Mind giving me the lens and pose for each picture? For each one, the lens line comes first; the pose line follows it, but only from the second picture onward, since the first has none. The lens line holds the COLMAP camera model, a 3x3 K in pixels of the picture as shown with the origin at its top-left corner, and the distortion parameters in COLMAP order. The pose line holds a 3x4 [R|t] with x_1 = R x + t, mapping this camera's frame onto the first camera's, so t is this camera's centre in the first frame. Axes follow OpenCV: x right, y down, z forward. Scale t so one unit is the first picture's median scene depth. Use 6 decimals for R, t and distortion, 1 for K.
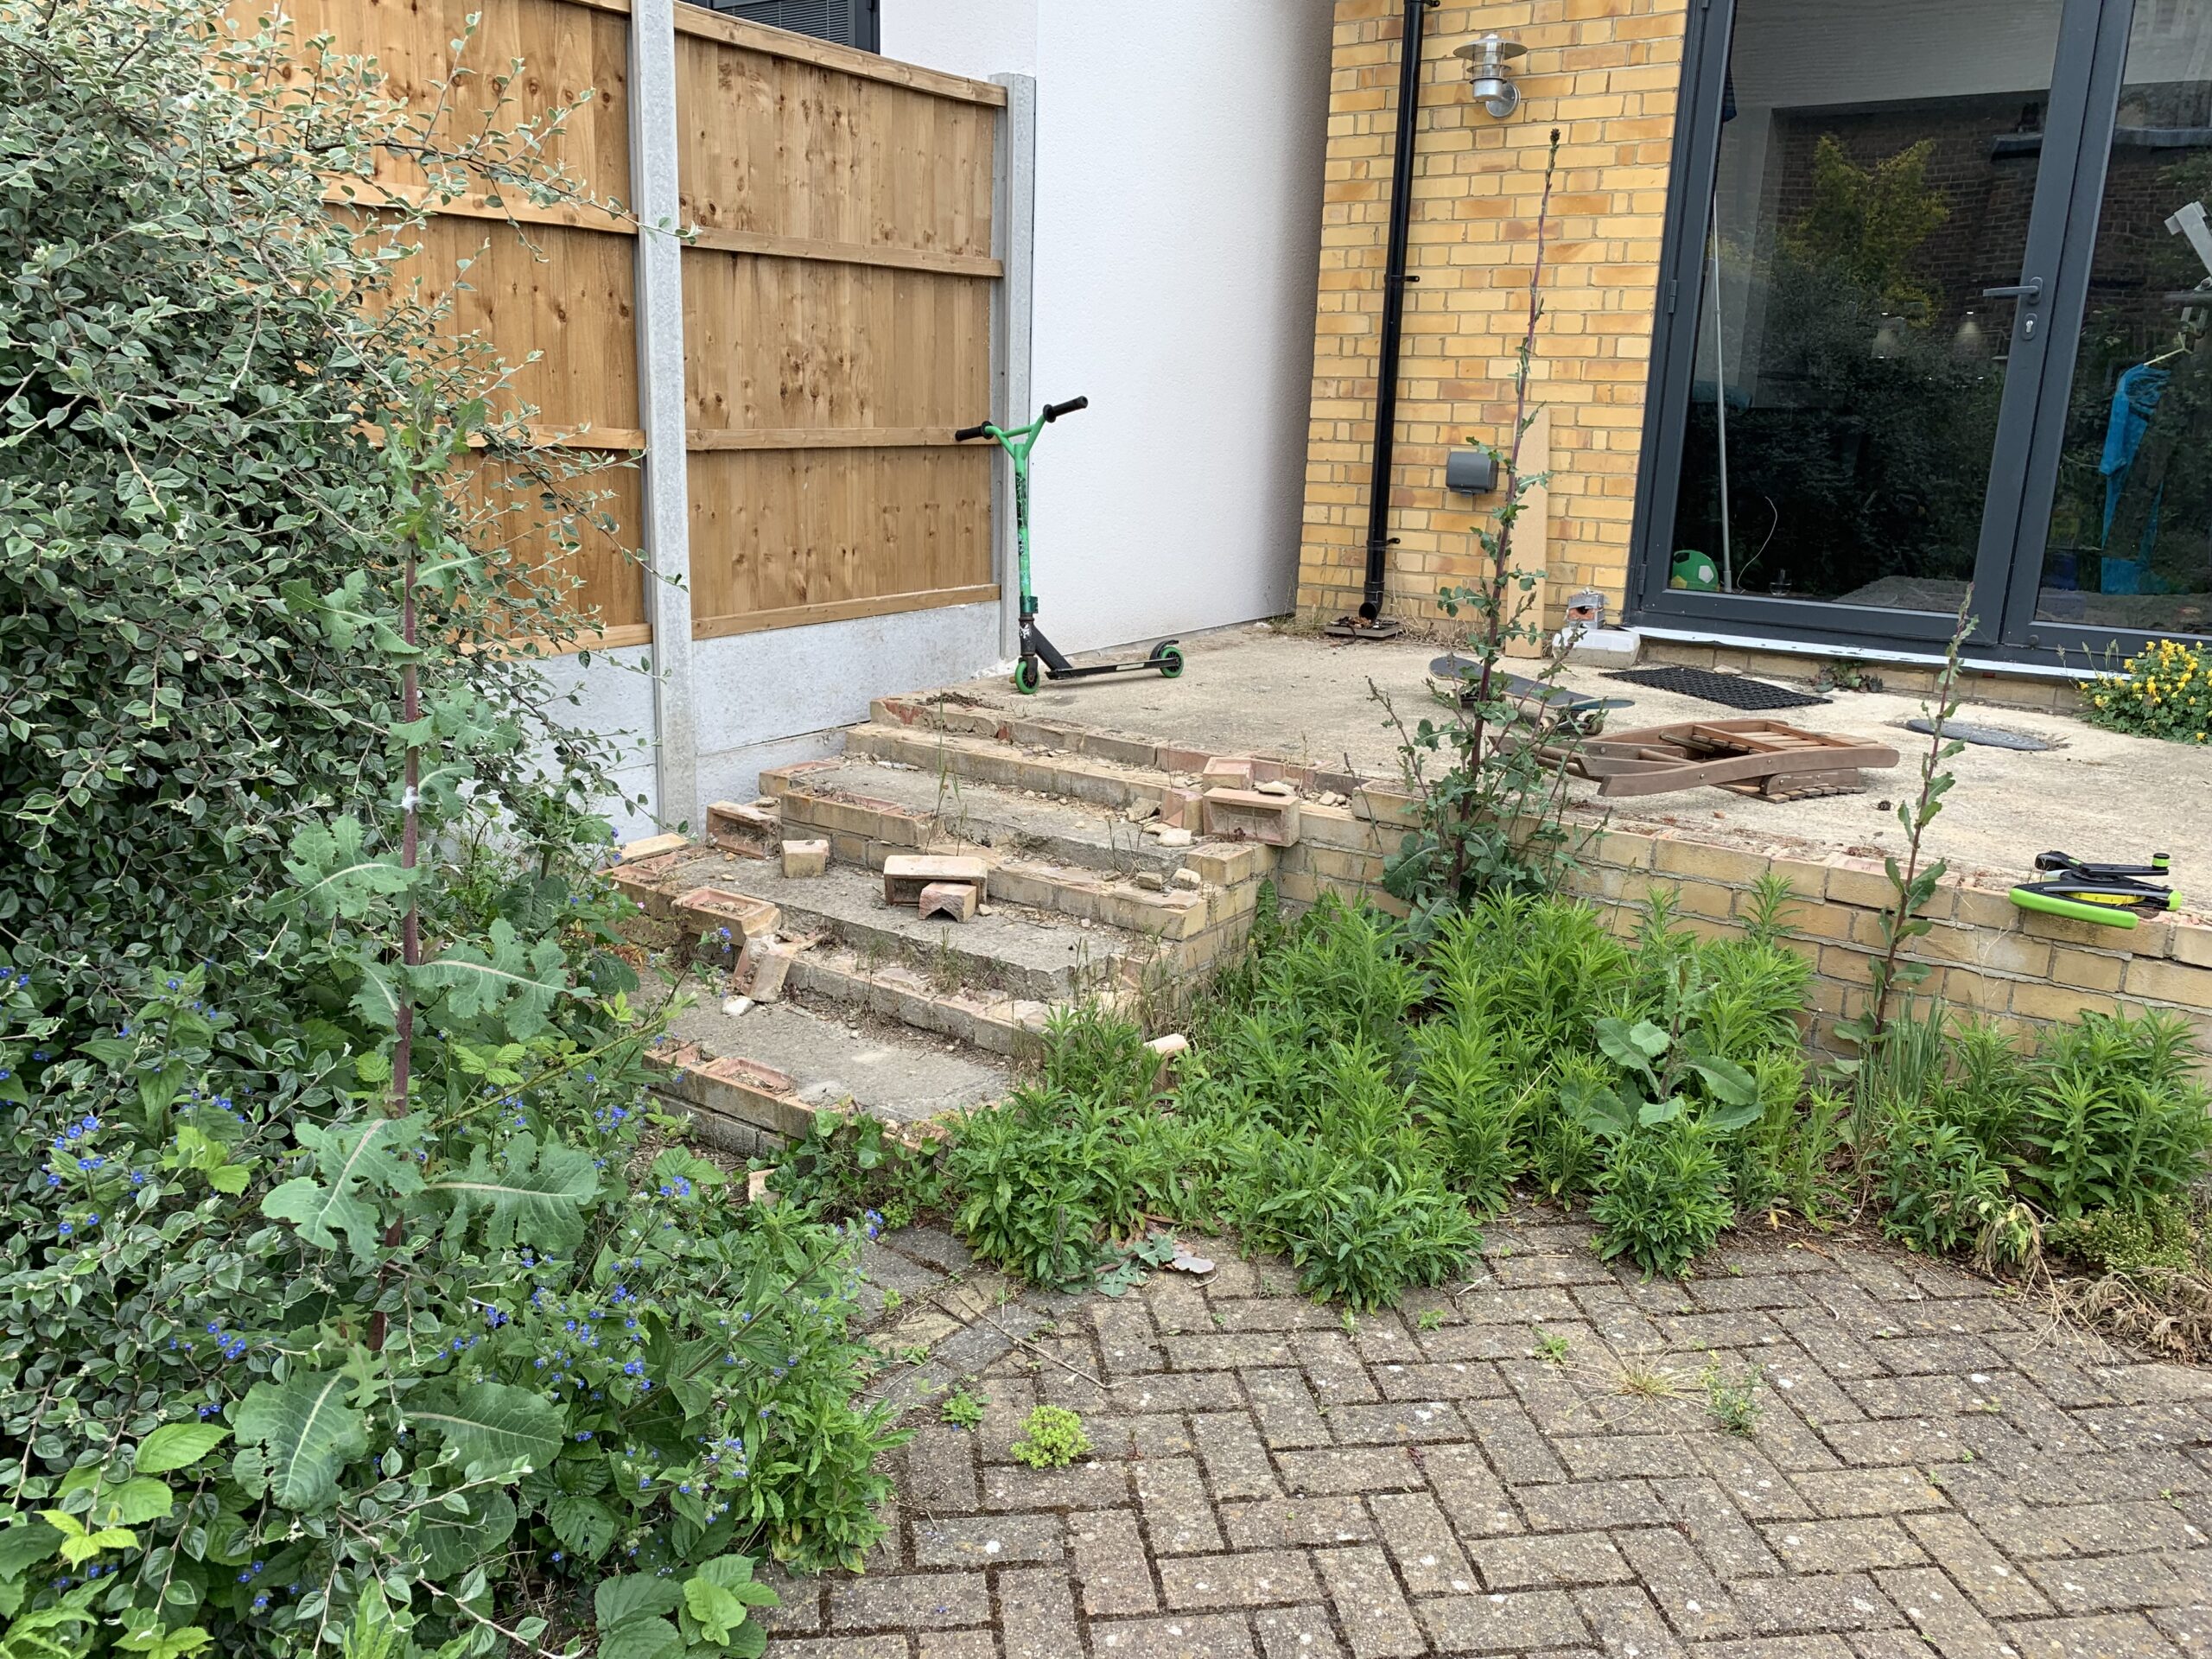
lens RADIAL K [[1692.5, 0, 1106.0], [0, 1692.5, 829.5], [0, 0, 1]] dist [-0.004406, 0.003381]
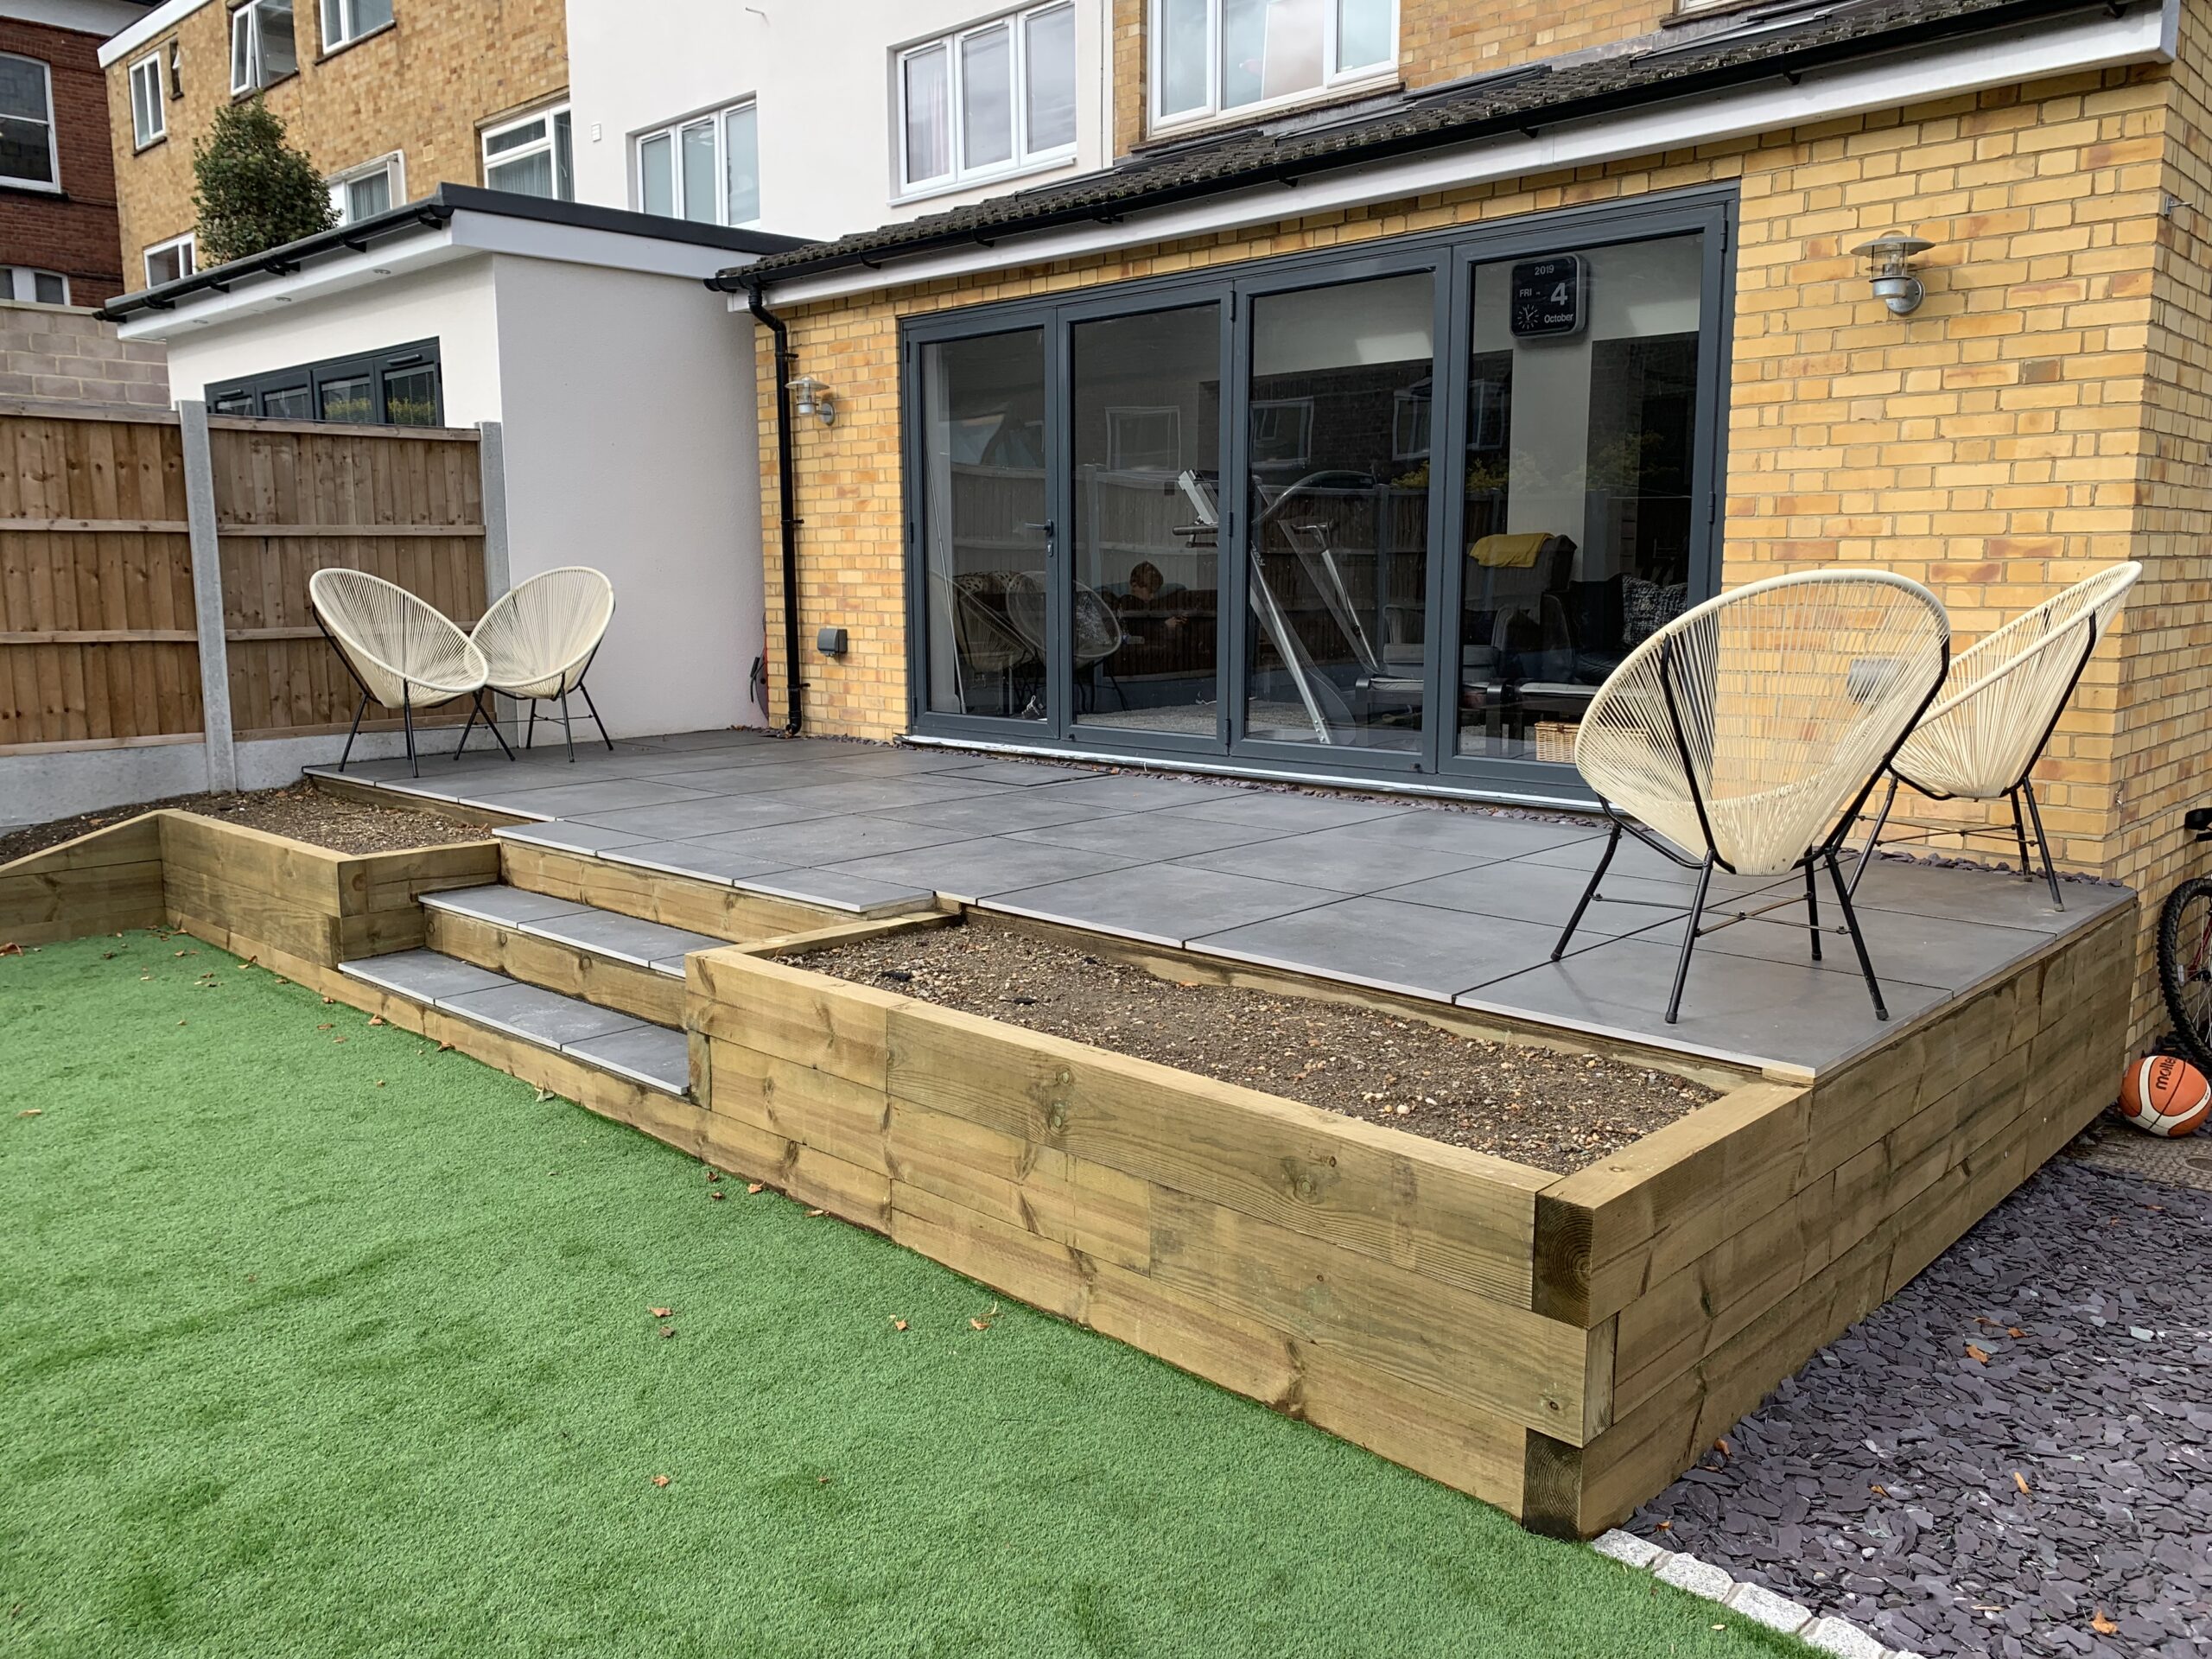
lens RADIAL K [[1692.5, 0, 1106.0], [0, 1692.5, 829.5], [0, 0, 1]] dist [-0.004406, 0.003381]
pose [[0.985904, -0.001601, -0.167305, 0.795714], [-0.015739, 0.994633, -0.102266, 0.125587], [0.166570, 0.103458, 0.980587, -0.509614]]
